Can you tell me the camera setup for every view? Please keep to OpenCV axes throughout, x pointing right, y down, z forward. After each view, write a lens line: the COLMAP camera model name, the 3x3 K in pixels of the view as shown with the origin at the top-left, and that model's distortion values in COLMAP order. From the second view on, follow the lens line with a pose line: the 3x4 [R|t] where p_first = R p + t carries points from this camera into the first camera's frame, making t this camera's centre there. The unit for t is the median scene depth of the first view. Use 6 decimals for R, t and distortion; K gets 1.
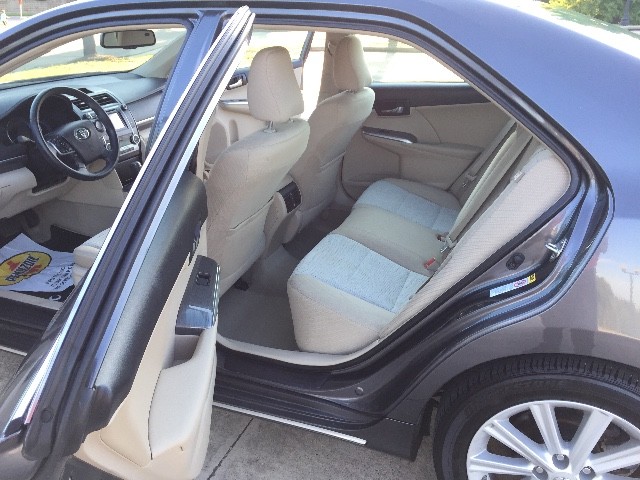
lens RADIAL K [[539.5, 0, 309.4], [0, 539.5, 240.3], [0, 0, 1]] dist [0.035886, -0.002579]
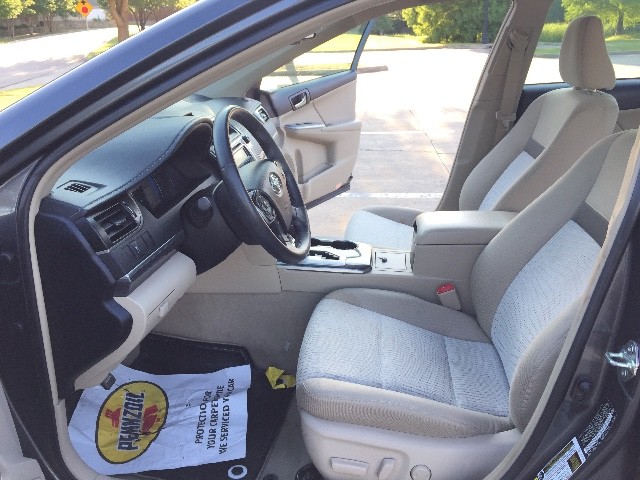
lens RADIAL K [[542.4, 0, 320.0], [0, 542.4, 240.0], [0, 0, 1]] dist [0.102491, -0.148933]
pose [[0.971816, -0.114043, 0.206319, -0.433855], [0.124062, 0.991612, -0.036250, -0.094877], [-0.200455, 0.060825, 0.977813, 0.367797]]
